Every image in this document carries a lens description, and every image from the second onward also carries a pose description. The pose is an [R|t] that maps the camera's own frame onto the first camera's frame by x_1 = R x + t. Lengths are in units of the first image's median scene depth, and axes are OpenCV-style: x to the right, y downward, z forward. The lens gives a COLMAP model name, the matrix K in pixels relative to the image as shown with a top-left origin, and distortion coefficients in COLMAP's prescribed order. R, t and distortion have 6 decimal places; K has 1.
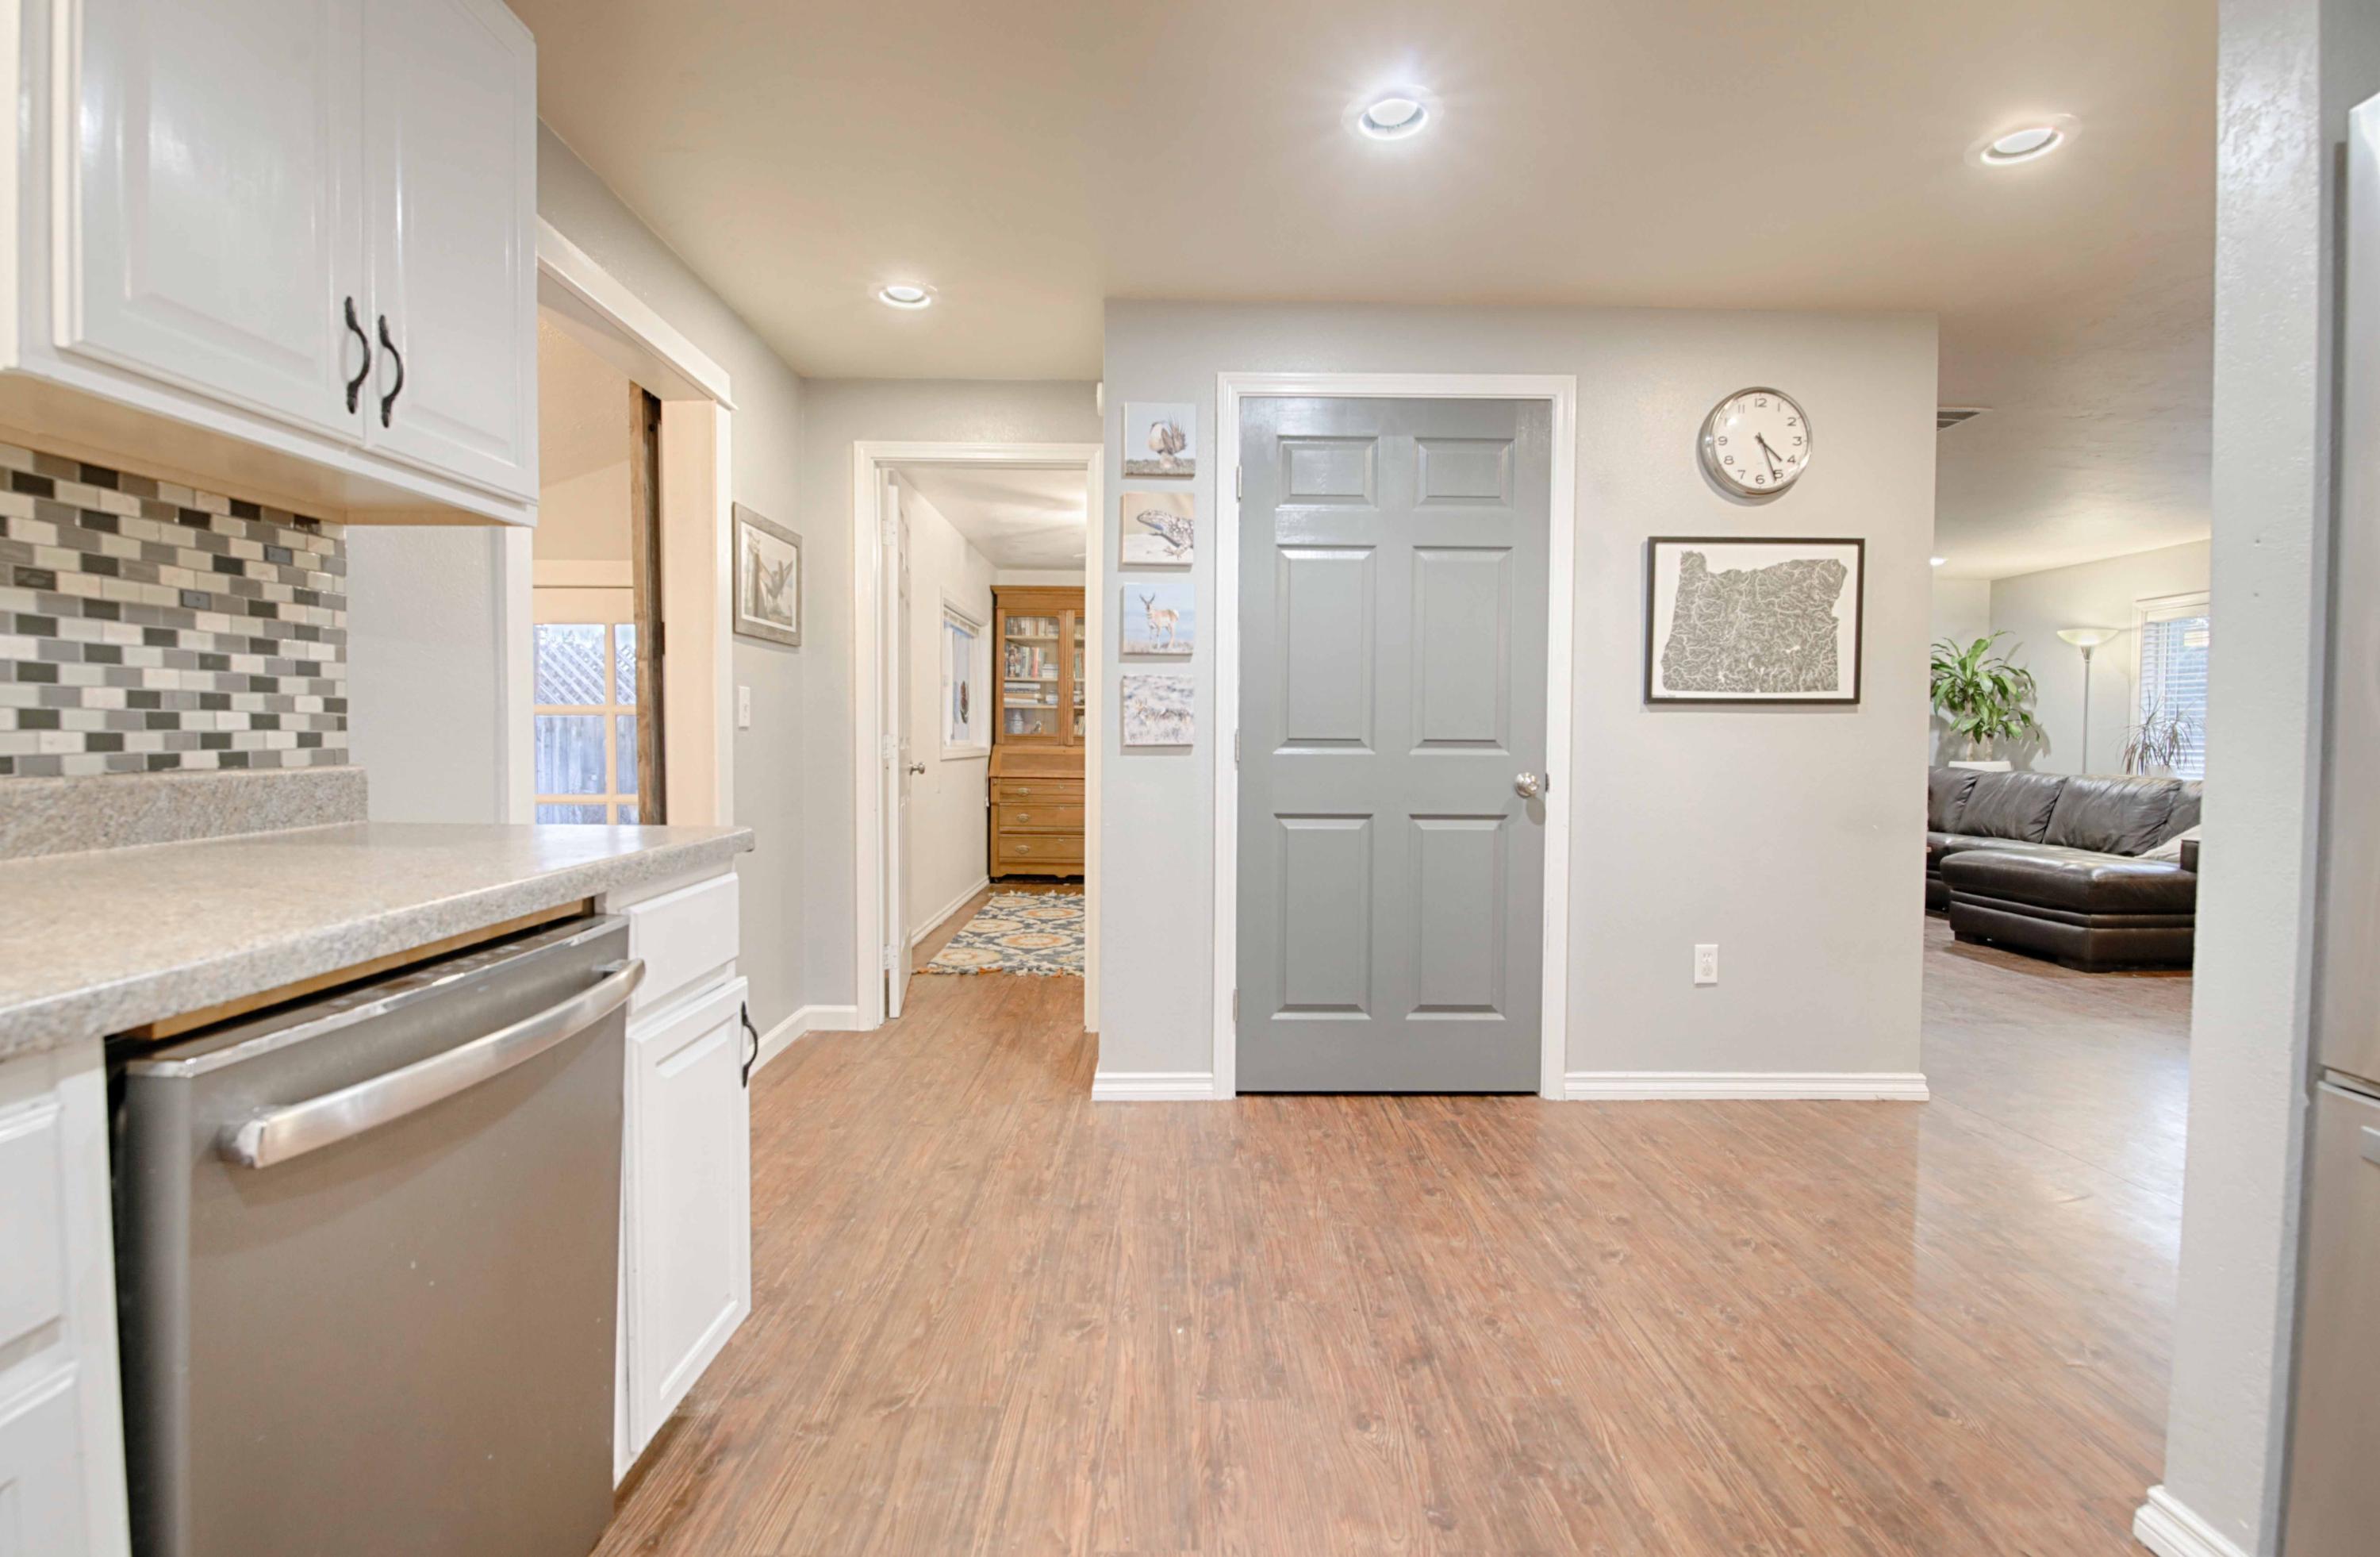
lens RADIAL K [[1054.6, 0, 1181.5], [0, 1054.6, 771.5], [0, 0, 1]] dist [-0.018000, -0.000328]
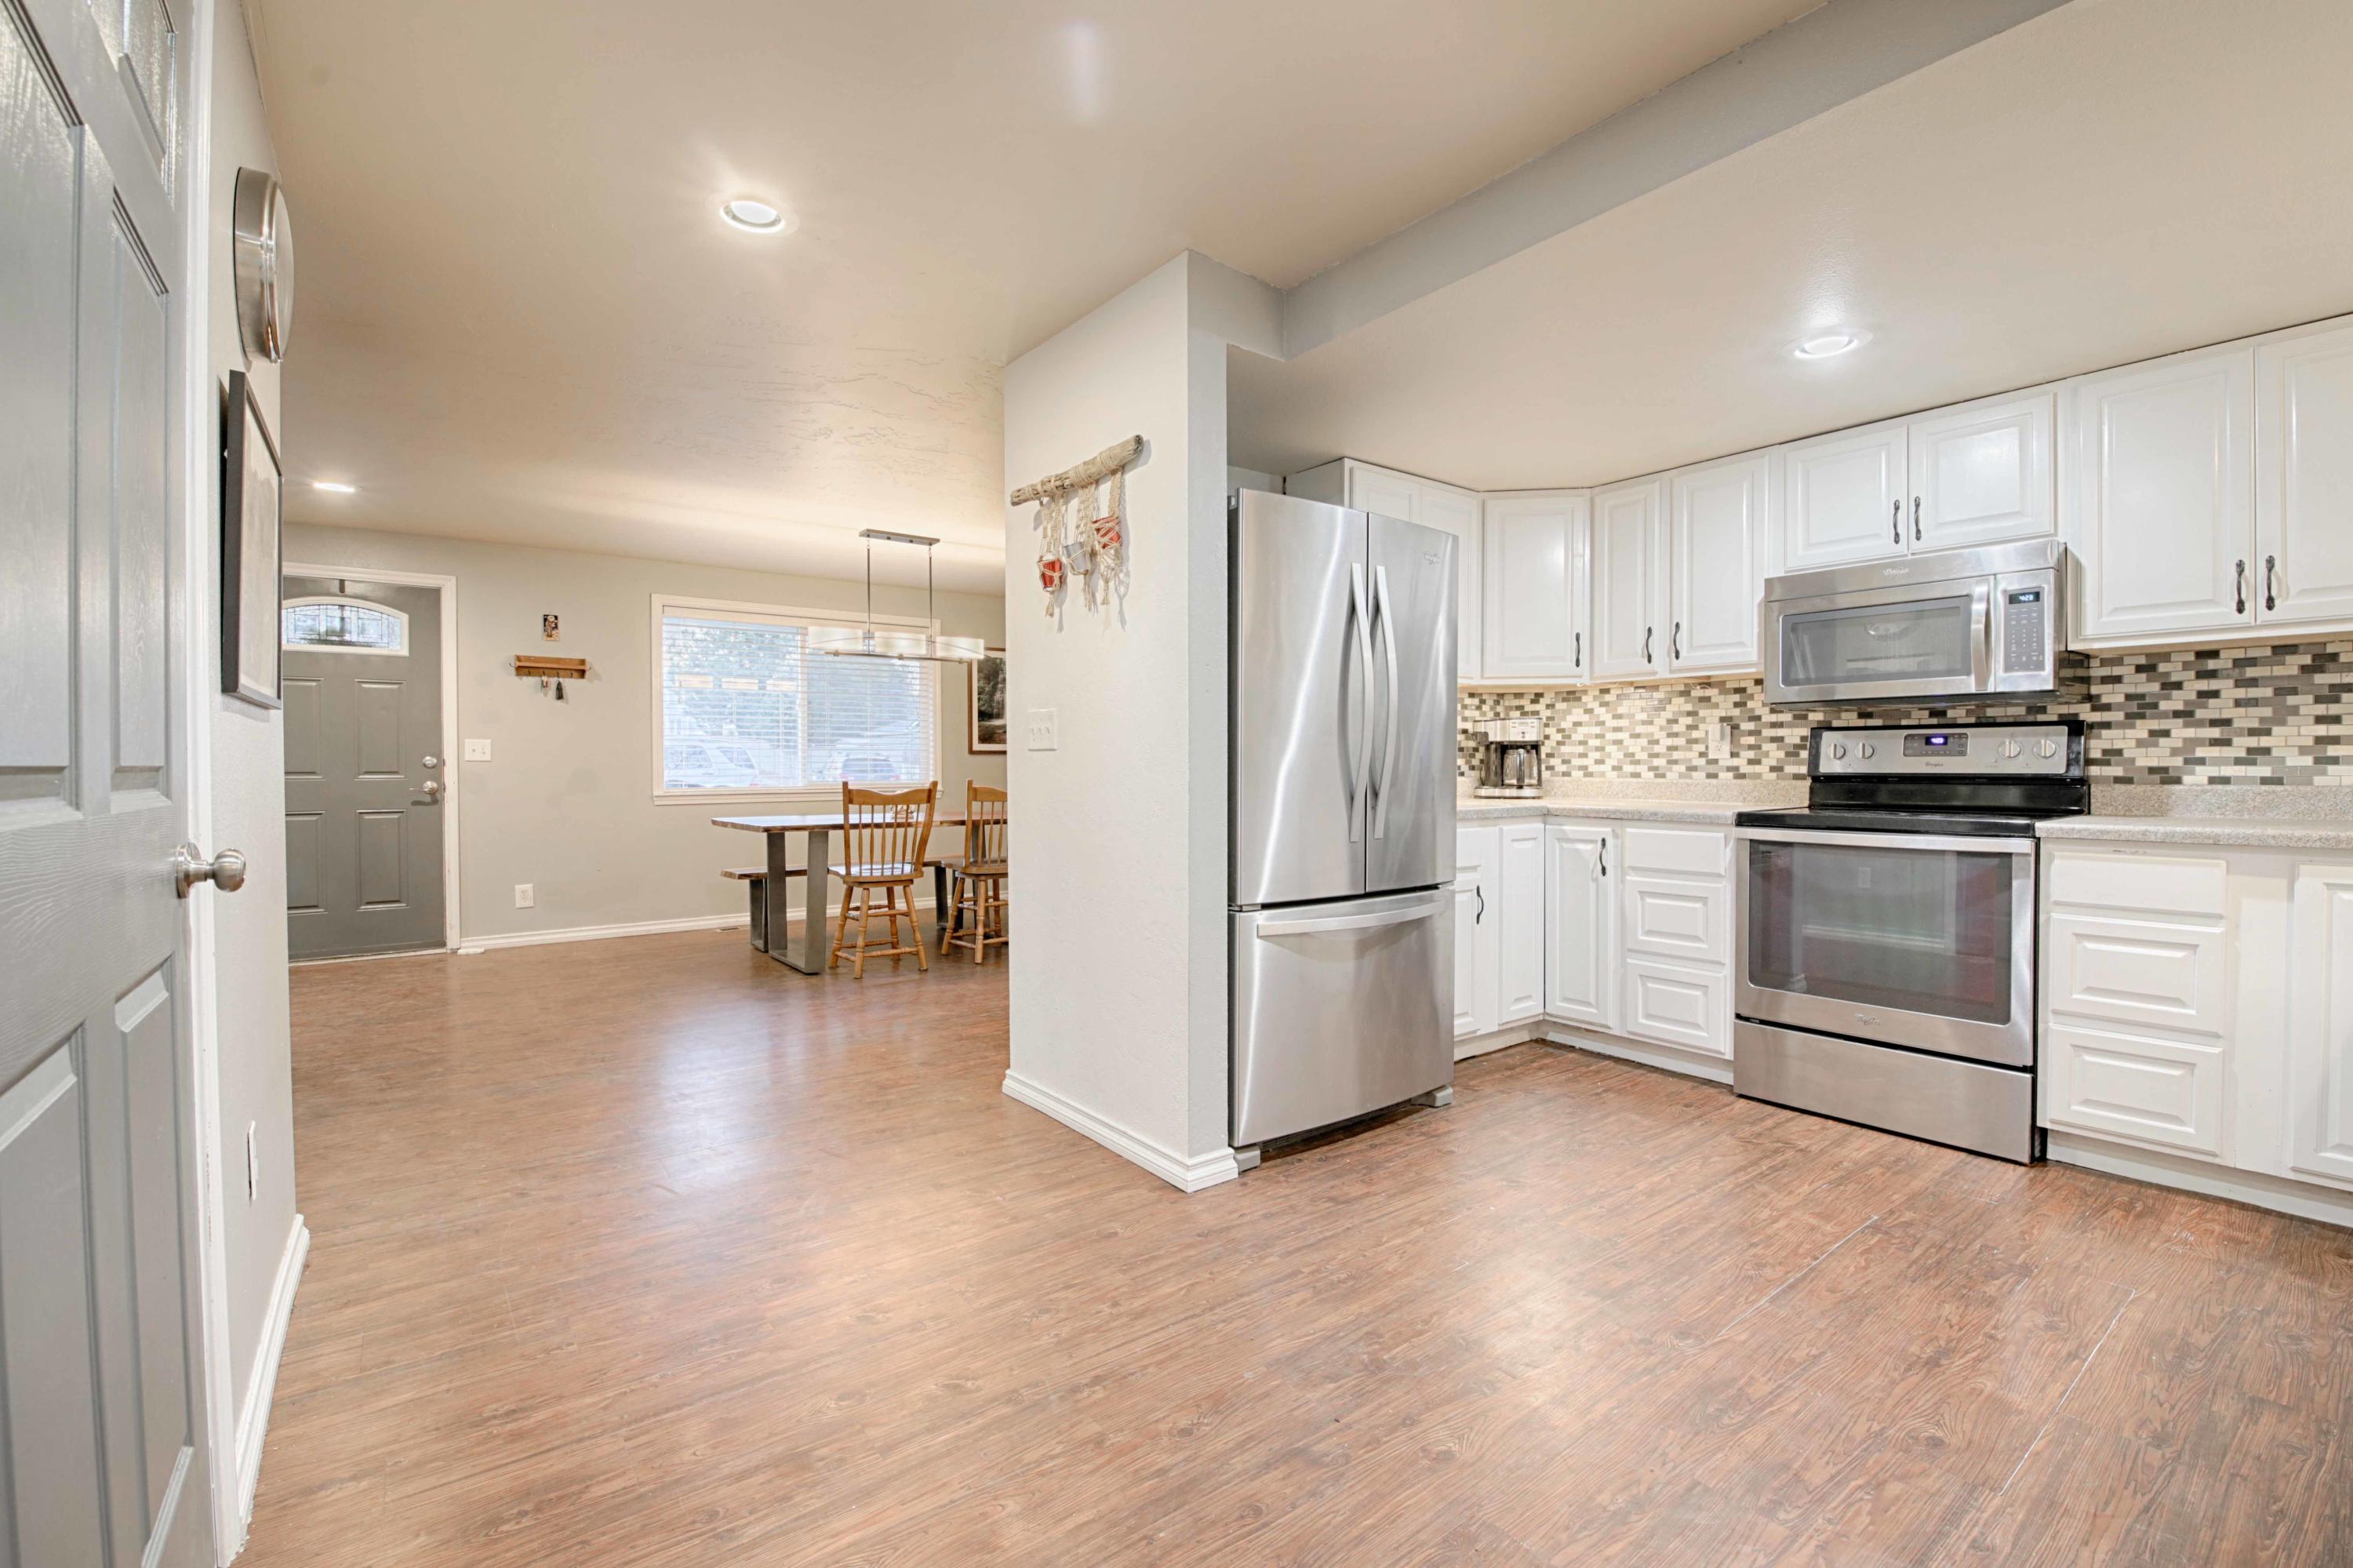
lens RADIAL K [[1010.5, 0, 1186.6], [0, 1010.5, 777.8], [0, 0, 1]] dist [-0.003869, -0.010107]
pose [[-0.596512, -0.016319, 0.802438, -0.448389], [0.023586, 0.999005, 0.037849, -0.060513], [-0.802258, 0.041504, -0.595534, 1.796790]]
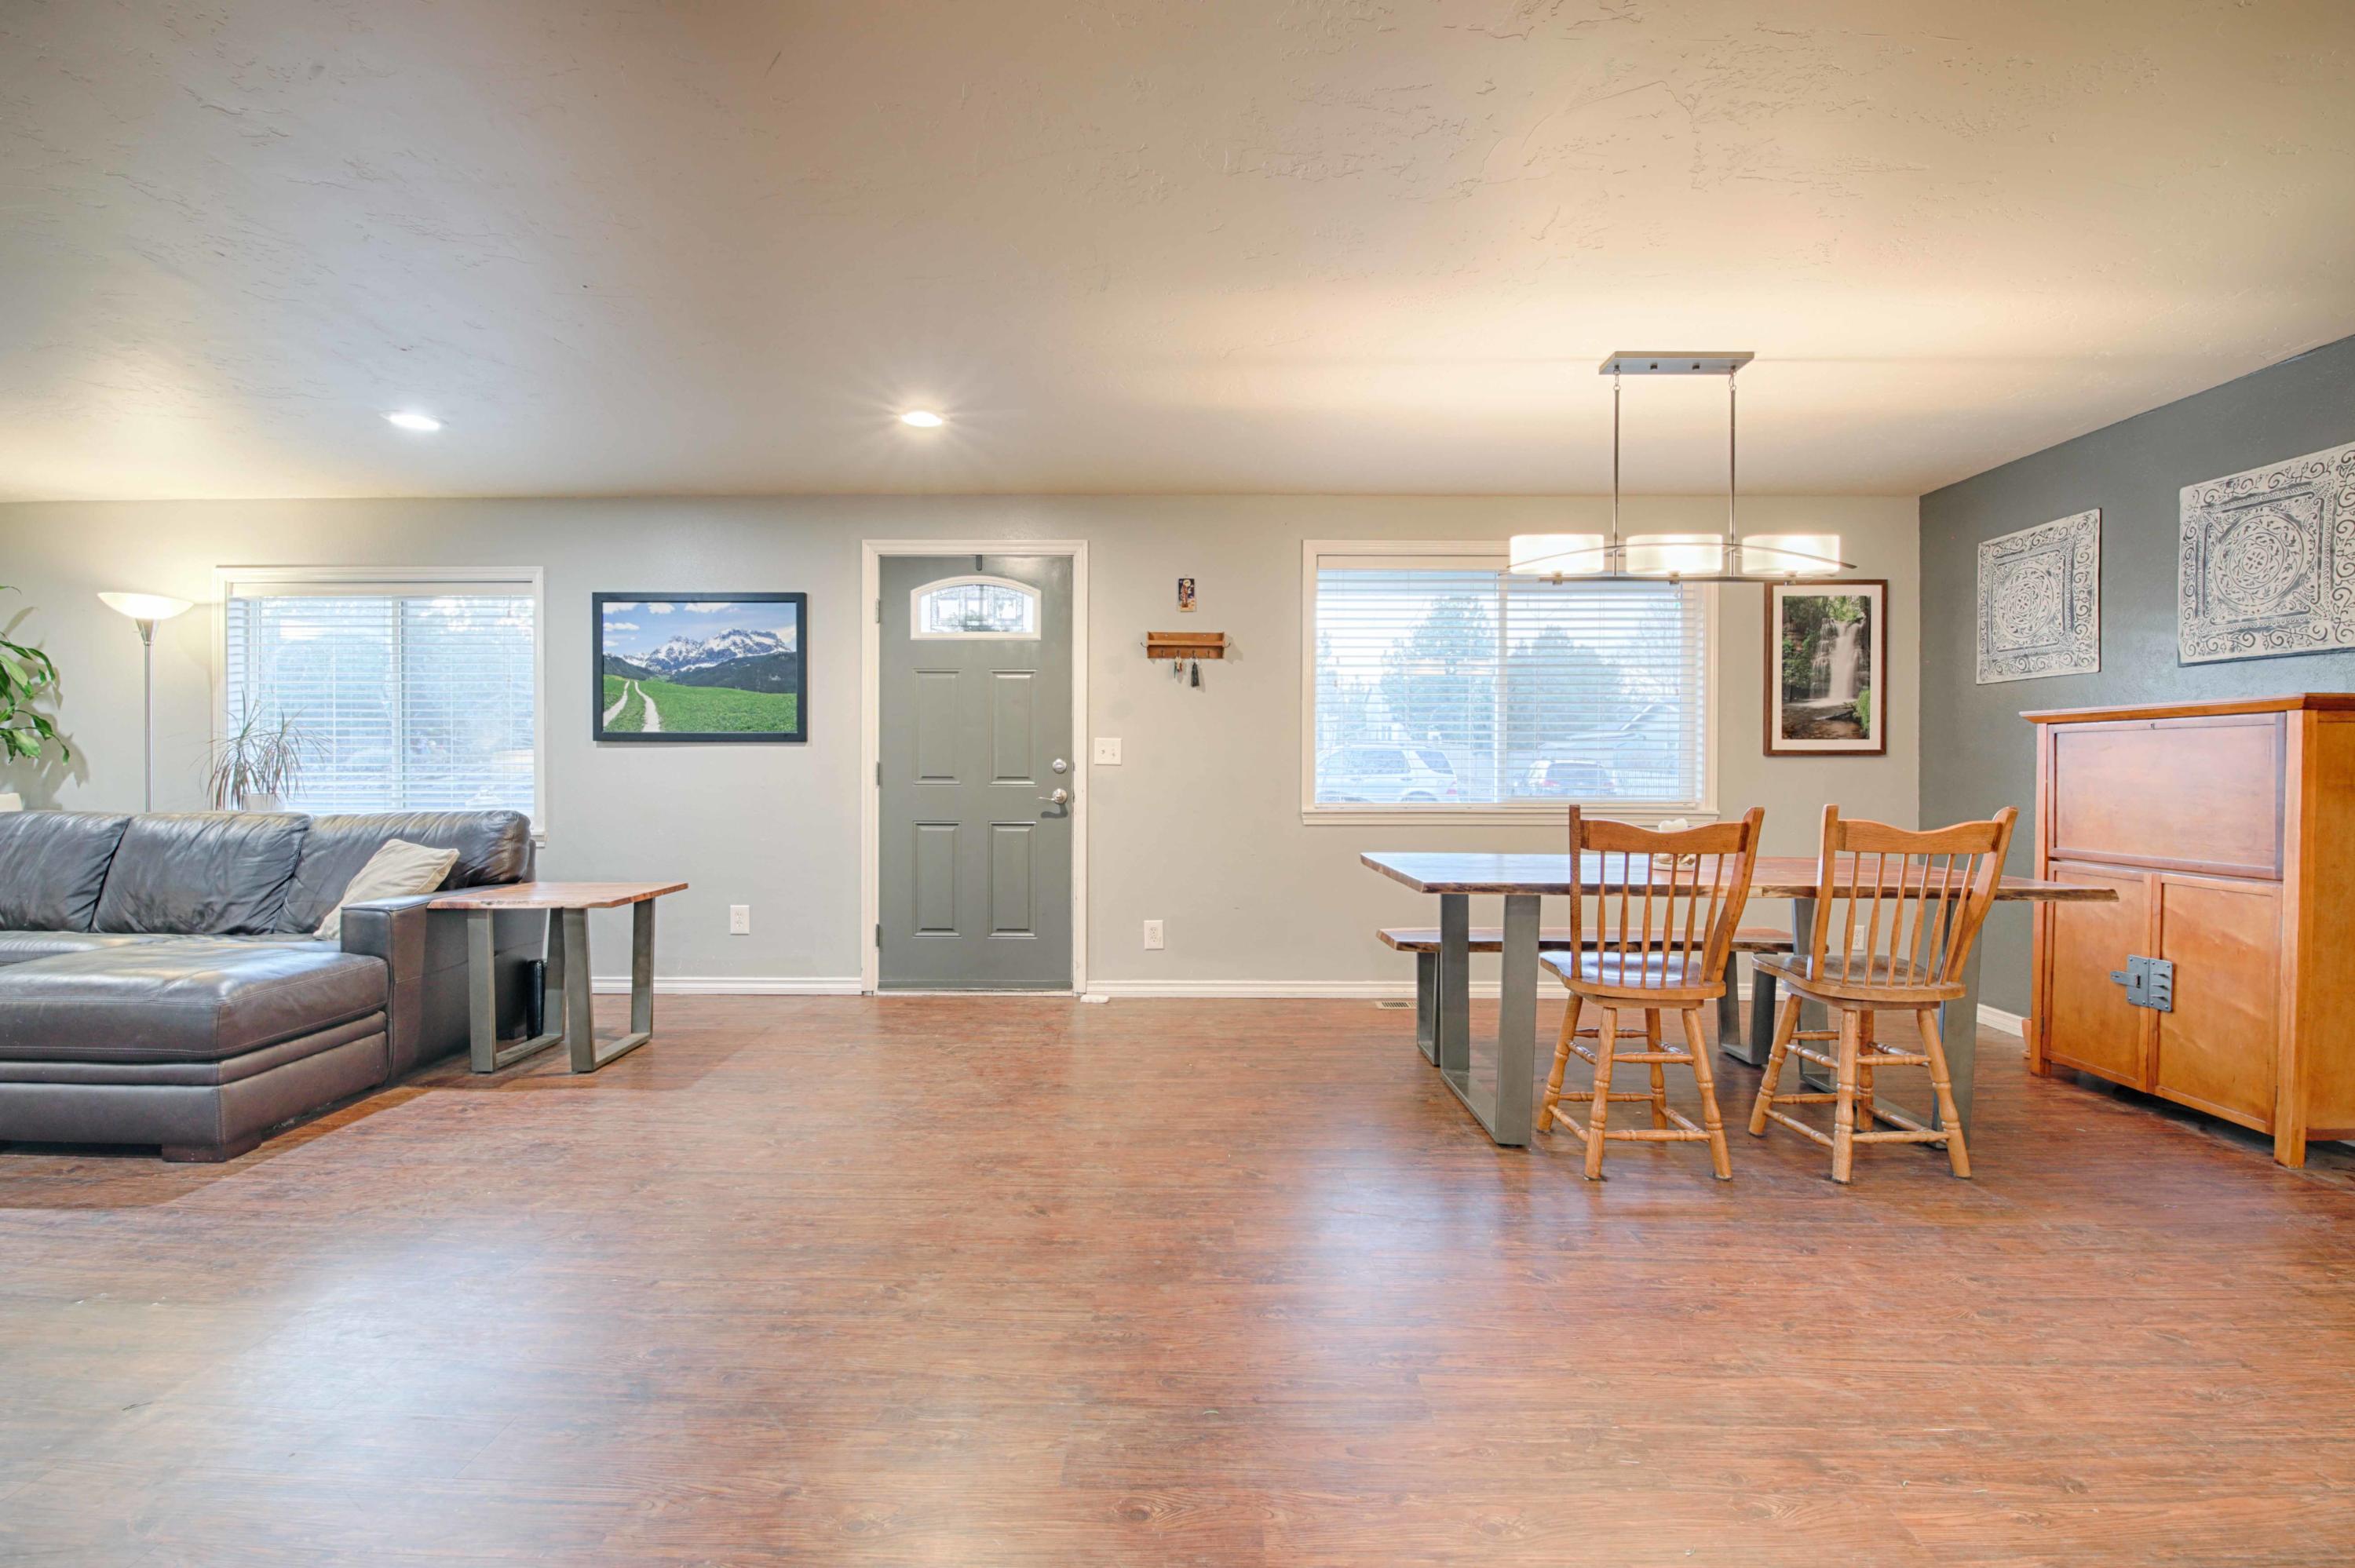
lens RADIAL K [[1030.4, 0, 1183.5], [0, 1030.4, 776.0], [0, 0, 1]] dist [-0.000550, -0.010762]
pose [[0.026664, -0.013180, 0.999558, 1.000129], [0.027588, 0.999542, 0.012444, -0.041675], [-0.999264, 0.027244, 0.027016, 1.372549]]
